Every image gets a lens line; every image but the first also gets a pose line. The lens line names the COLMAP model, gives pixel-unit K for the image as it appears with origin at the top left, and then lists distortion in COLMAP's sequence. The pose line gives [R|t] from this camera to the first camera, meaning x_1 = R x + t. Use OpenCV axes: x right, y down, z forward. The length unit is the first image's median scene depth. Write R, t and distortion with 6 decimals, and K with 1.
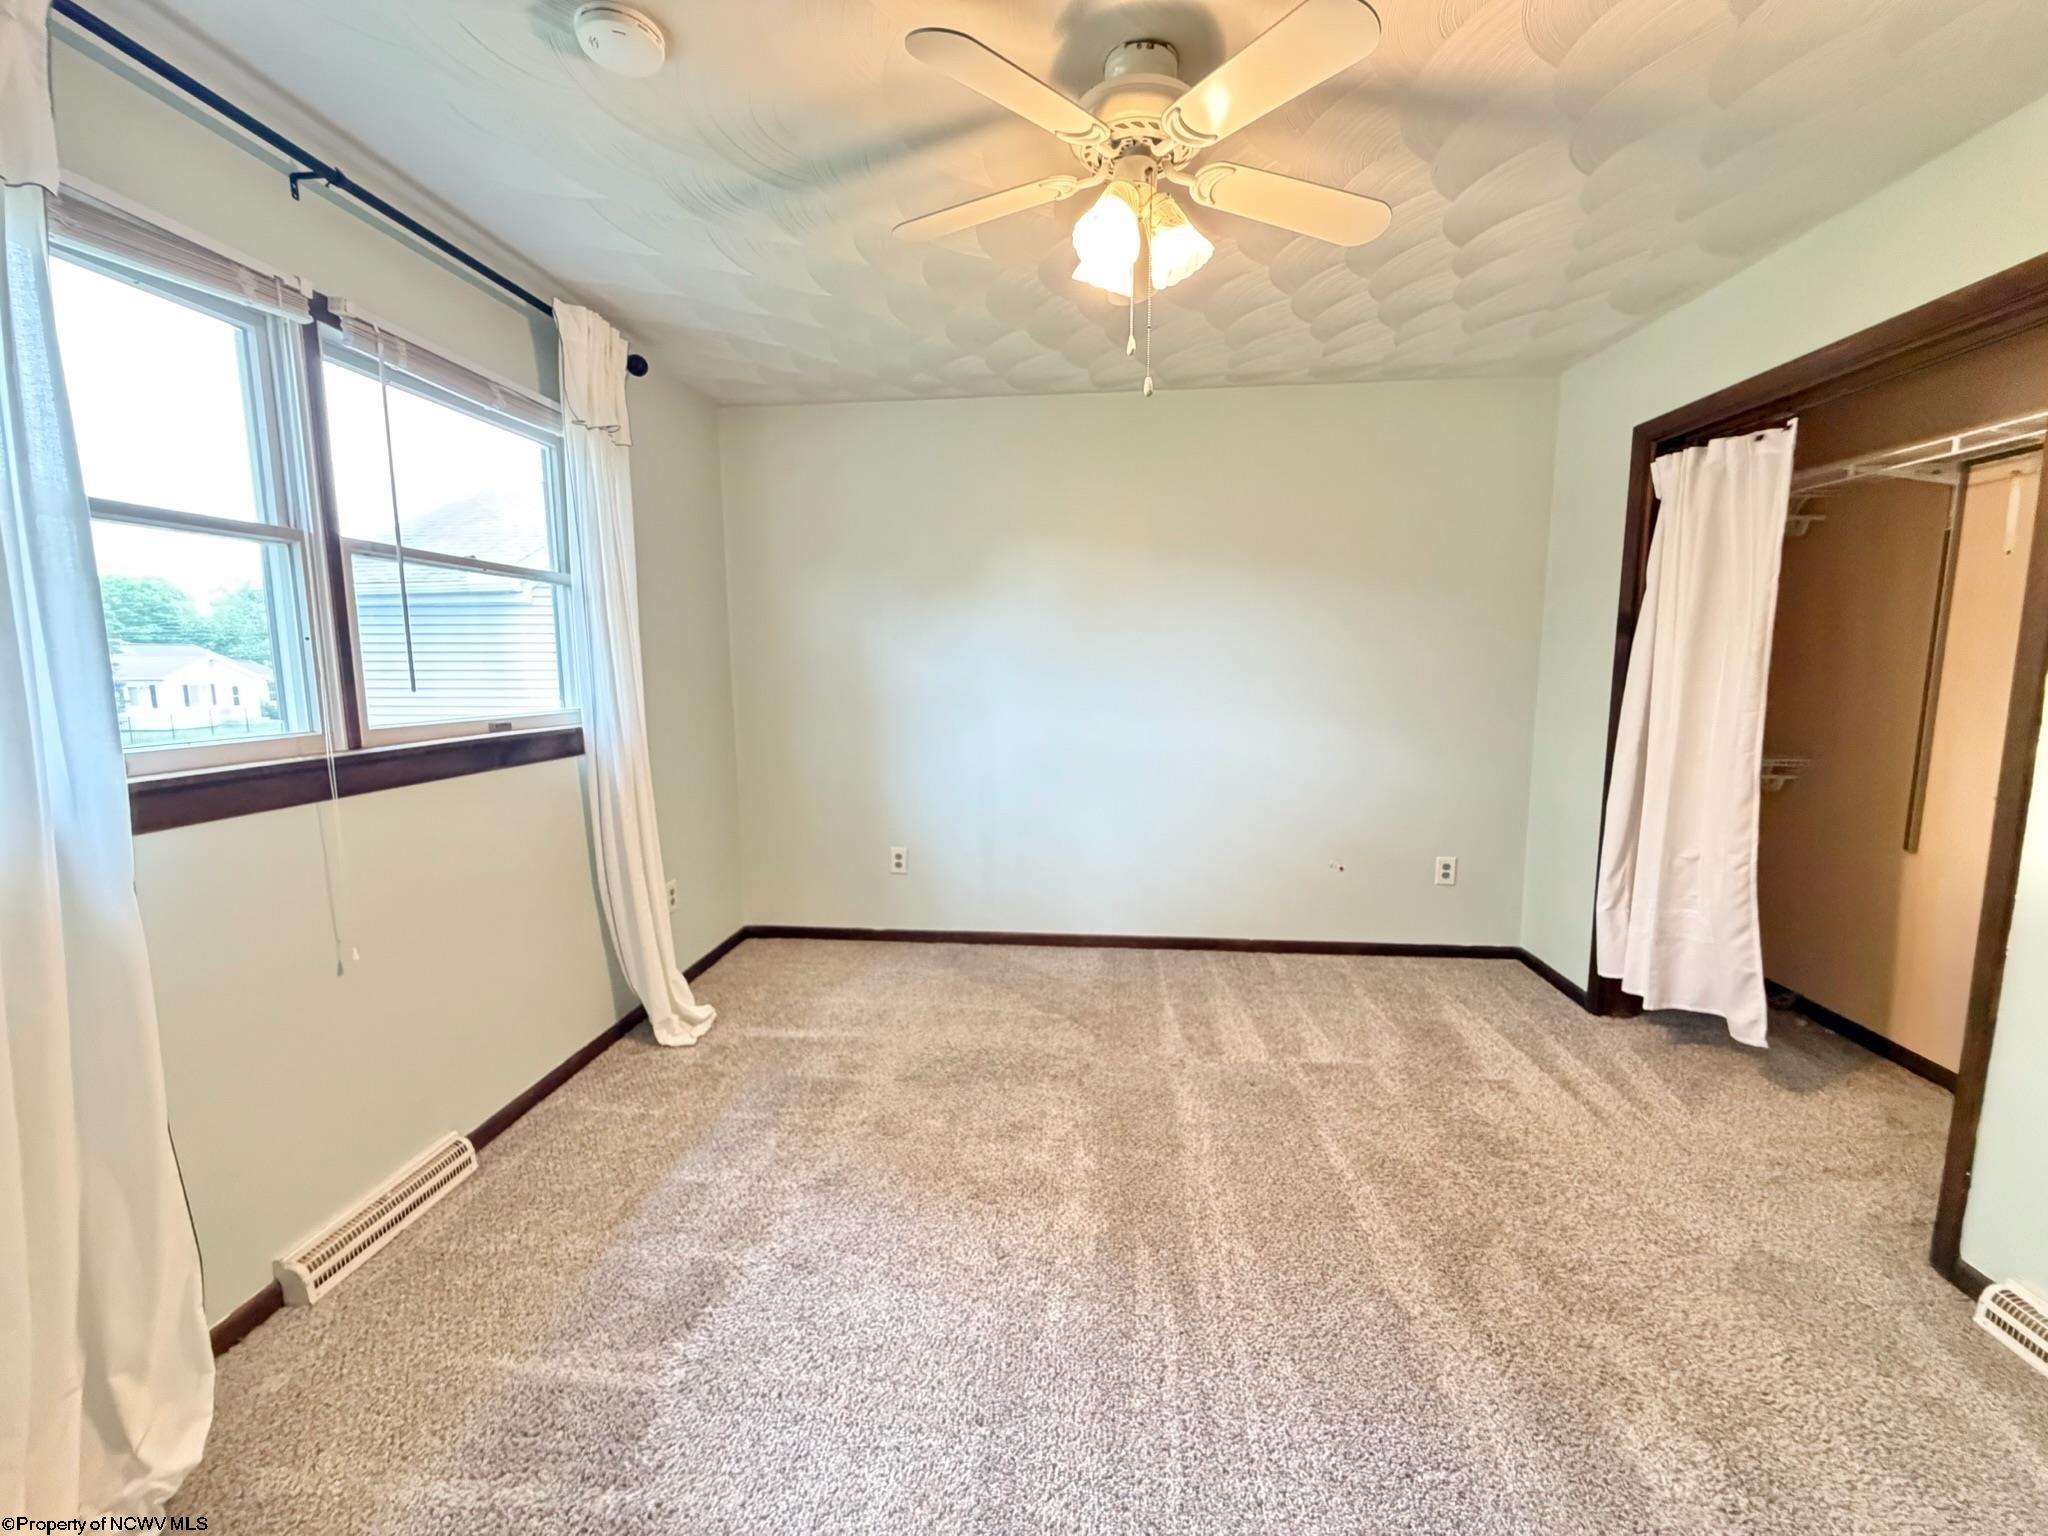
lens RADIAL K [[837.7, 0, 1024.0], [0, 837.7, 768.0], [0, 0, 1]] dist [-0.001447, -0.000089]
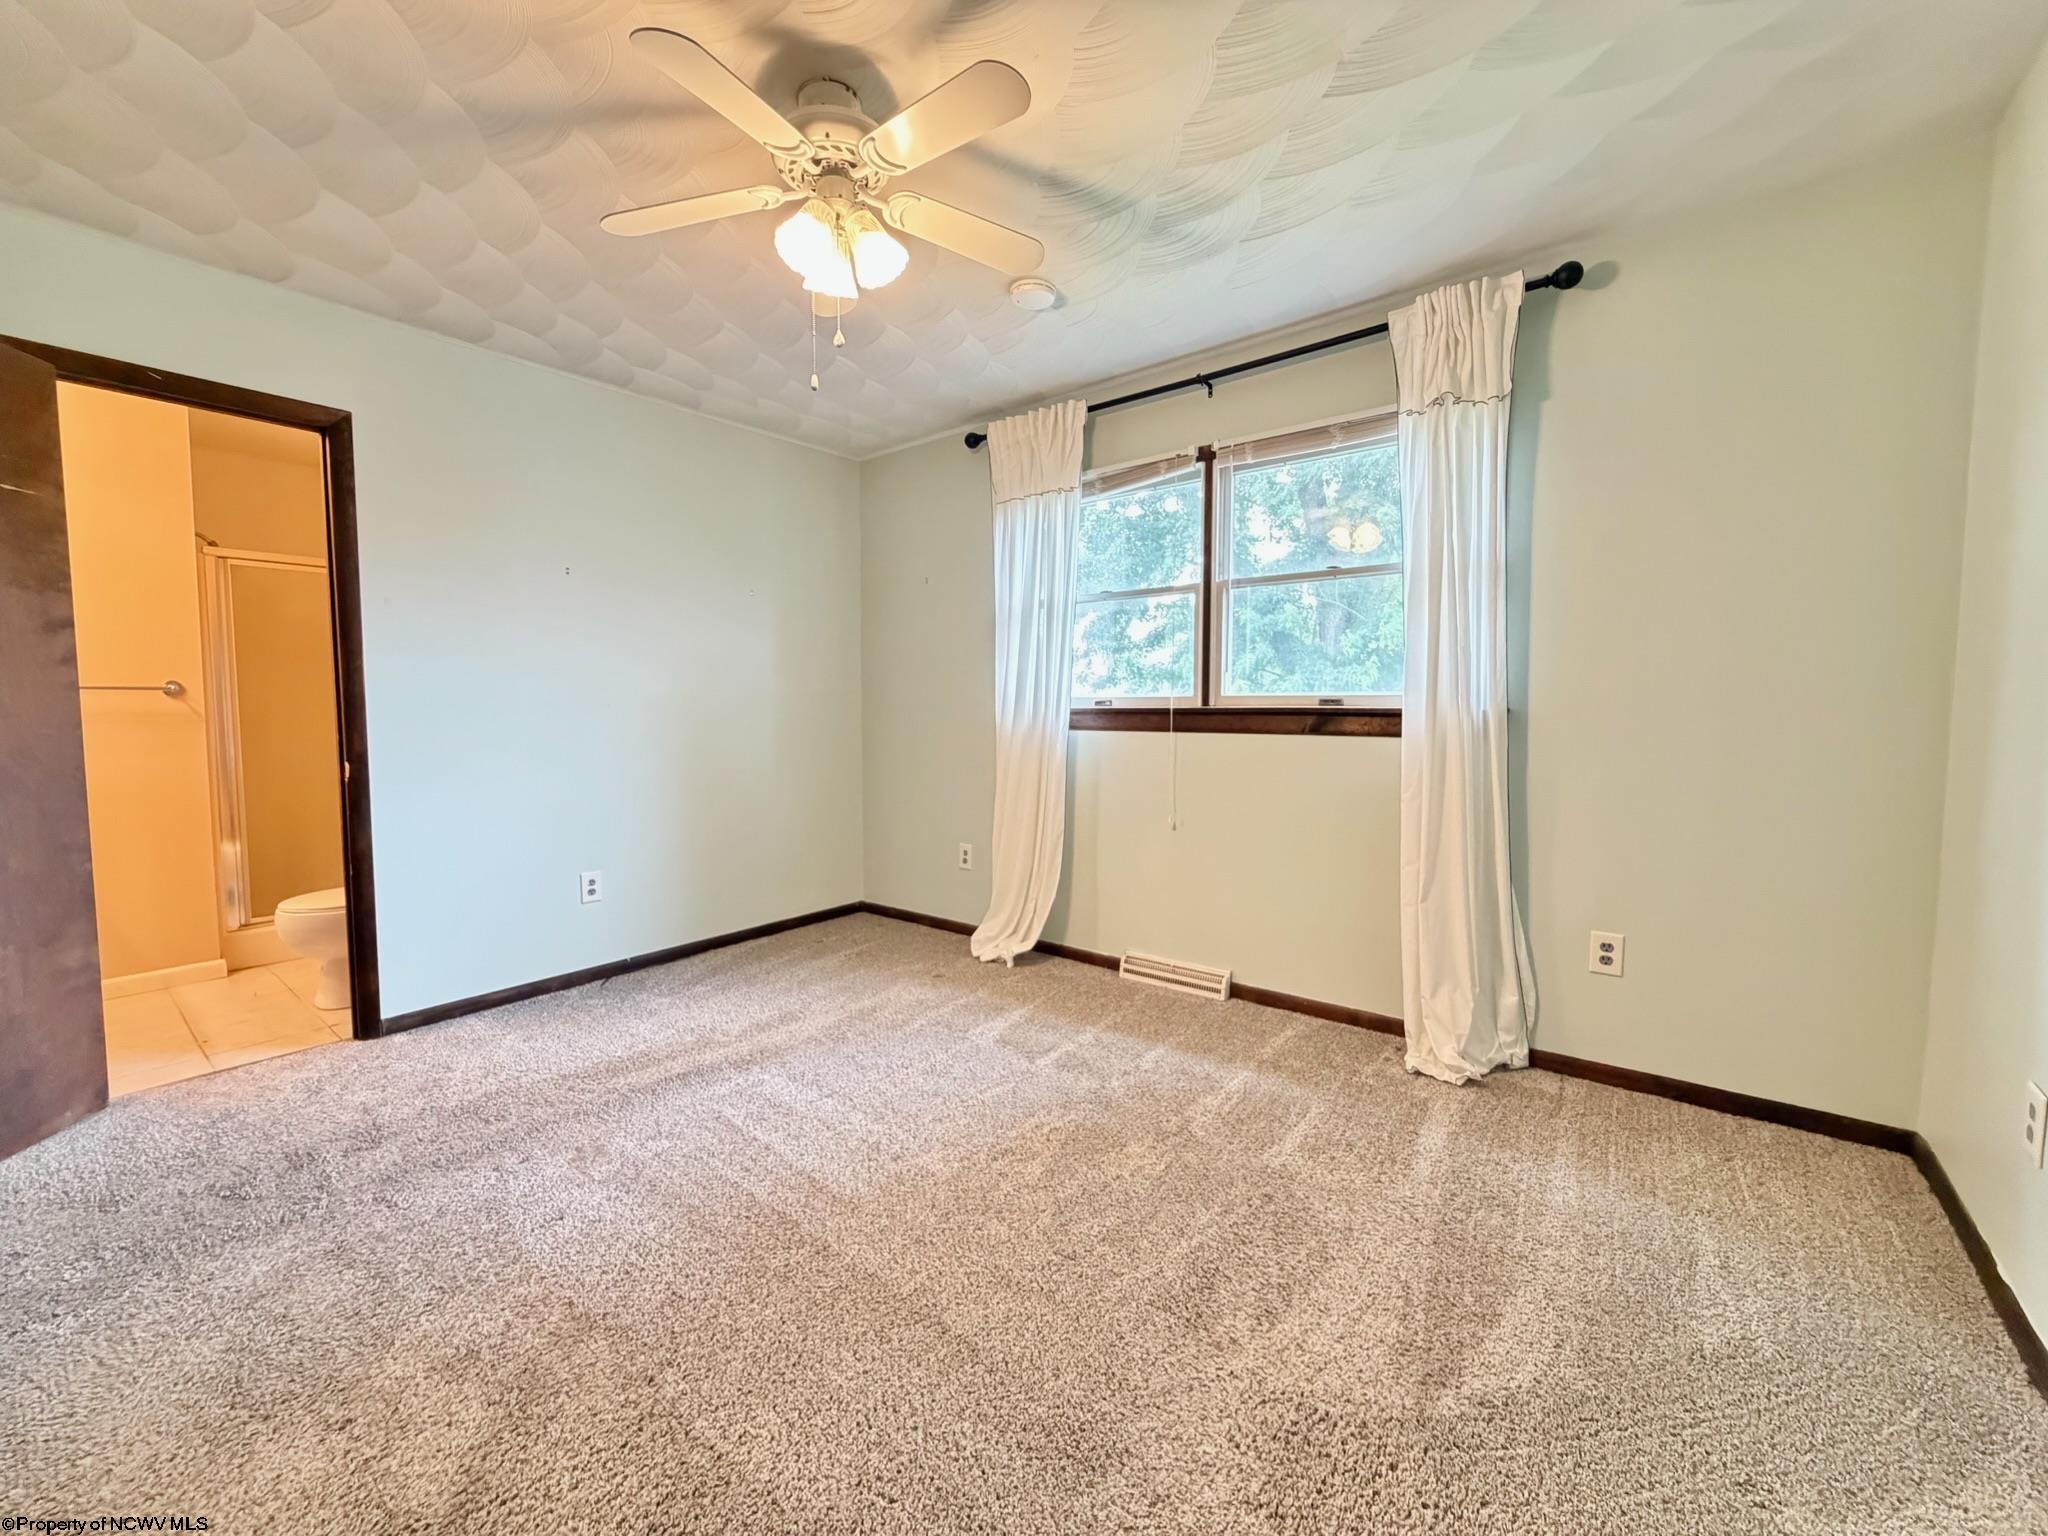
lens RADIAL K [[837.7, 0, 1024.0], [0, 837.7, 768.0], [0, 0, 1]] dist [-0.001447, -0.000089]
pose [[-0.555532, 0.063836, -0.829041, 0.748334], [-0.100256, 0.984632, 0.142998, -0.097150], [0.825429, 0.162557, -0.540595, 1.490280]]
